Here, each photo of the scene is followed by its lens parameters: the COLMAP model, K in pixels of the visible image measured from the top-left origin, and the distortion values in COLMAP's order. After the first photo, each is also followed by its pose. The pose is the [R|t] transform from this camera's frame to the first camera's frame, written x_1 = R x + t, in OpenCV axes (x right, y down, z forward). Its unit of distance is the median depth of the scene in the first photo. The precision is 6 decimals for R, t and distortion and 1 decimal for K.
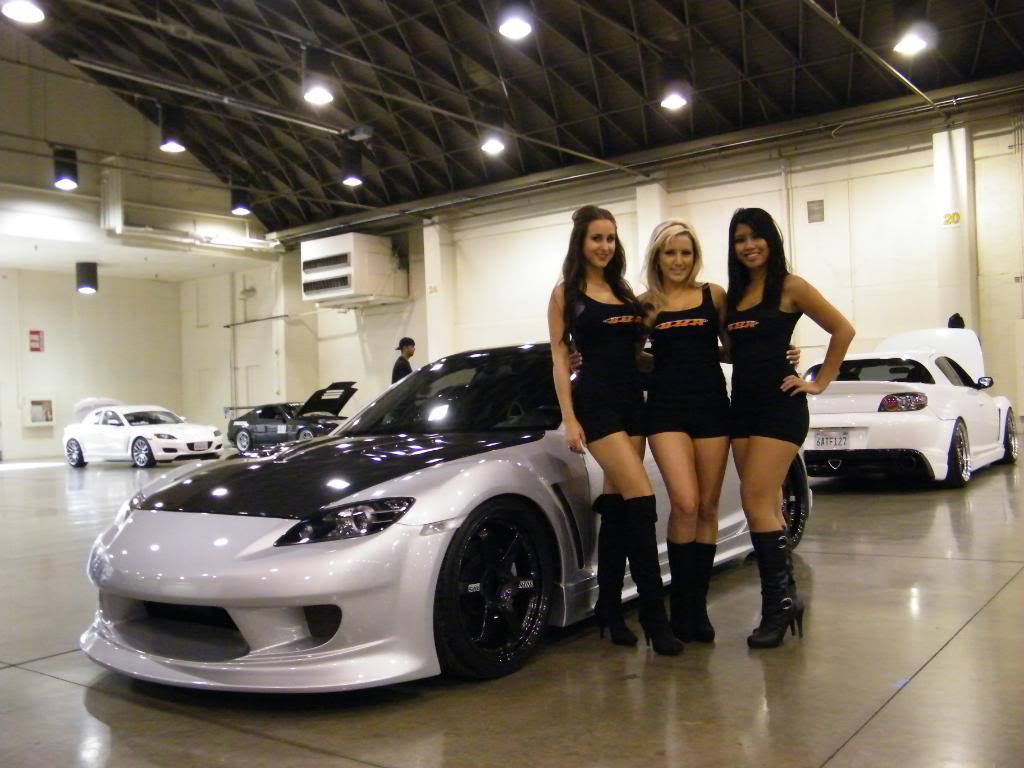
lens RADIAL K [[948.4, 0, 512.7], [0, 948.4, 382.4], [0, 0, 1]] dist [-0.064865, 0.000000]
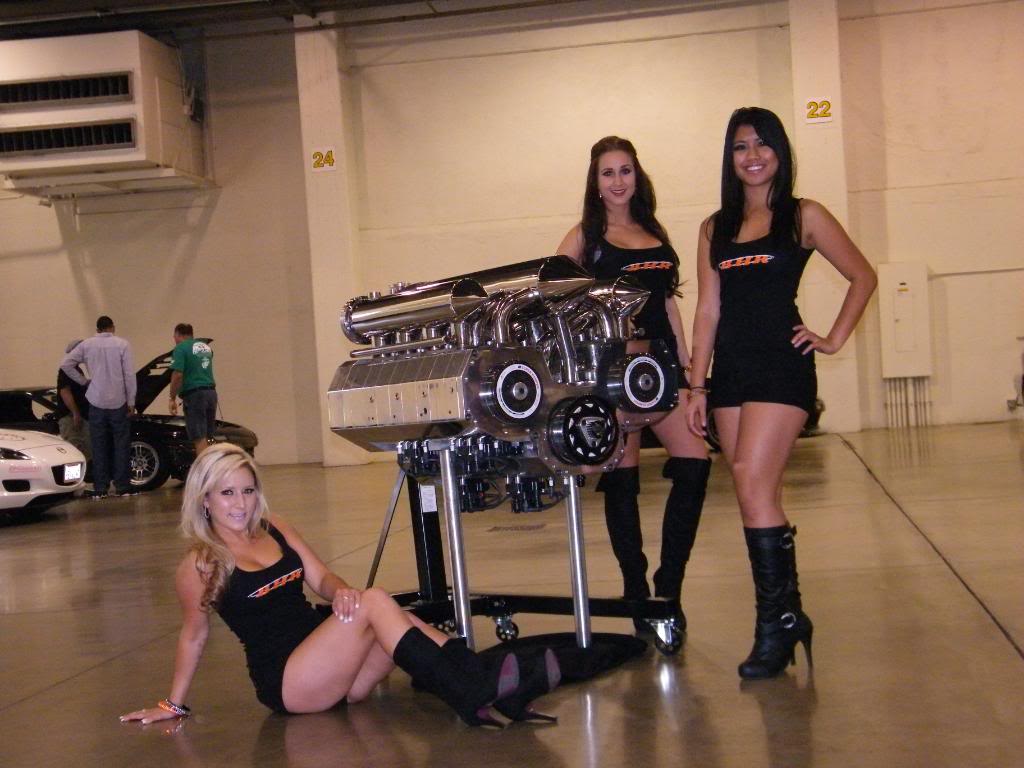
lens RADIAL K [[1477.5, 0, 515.0], [0, 1477.5, 390.0], [0, 0, 1]] dist [0.148845, 0.000000]
pose [[0.887067, -0.021508, 0.461140, -0.364858], [0.021745, 0.999752, 0.004800, 0.024718], [-0.461129, 0.005770, 0.887314, 0.244806]]
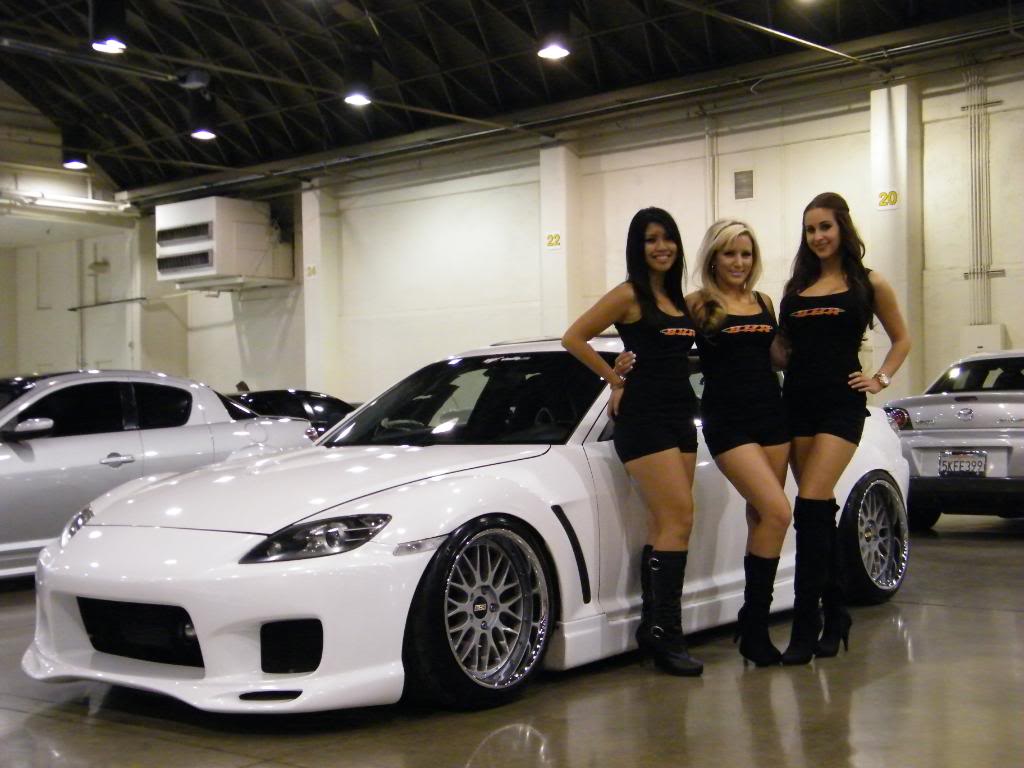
lens RADIAL K [[1360.1, 0, 513.1], [0, 1360.1, 377.8], [0, 0, 1]] dist [0.081909, 0.000000]
pose [[0.998247, 0.022193, -0.054872, 0.149650], [-0.022636, 0.999716, -0.007470, -0.003782], [0.054690, 0.008699, 0.998465, -0.130800]]
